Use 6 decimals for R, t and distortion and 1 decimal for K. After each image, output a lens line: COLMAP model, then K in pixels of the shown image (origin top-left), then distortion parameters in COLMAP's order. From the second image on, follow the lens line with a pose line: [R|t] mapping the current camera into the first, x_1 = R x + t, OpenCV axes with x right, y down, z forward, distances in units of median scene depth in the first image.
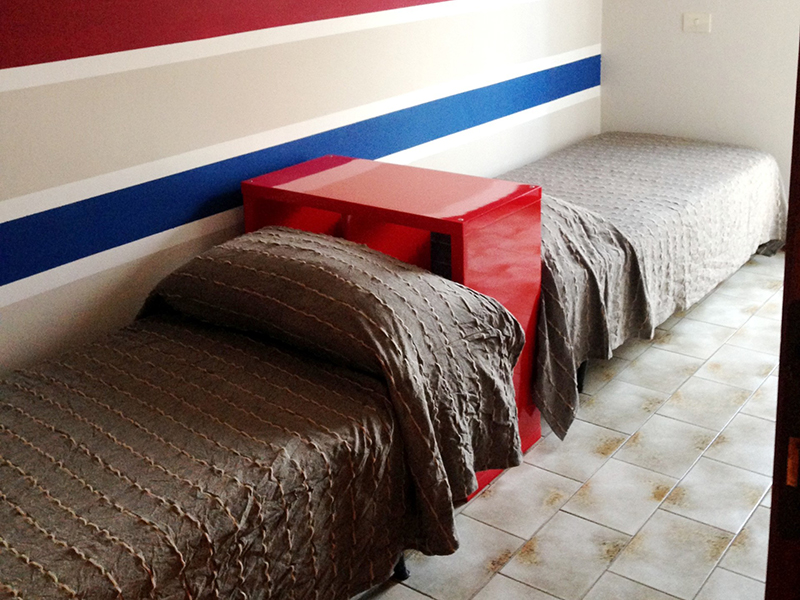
lens RADIAL K [[957.1, 0, 400.6], [0, 957.1, 299.5], [0, 0, 1]] dist [0.018189, 0.000000]
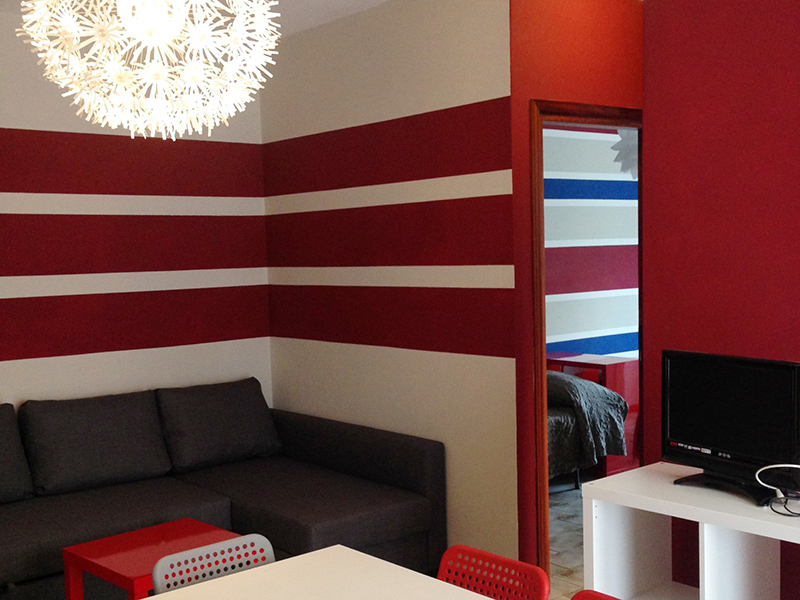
lens RADIAL K [[957.1, 0, 400.2], [0, 957.1, 300.5], [0, 0, 1]] dist [0.018189, 0.000000]
pose [[0.972645, 0.027549, -0.230659, 0.129537], [-0.095960, 0.951912, -0.290955, 0.644619], [0.211551, 0.305130, 0.928516, -1.854541]]
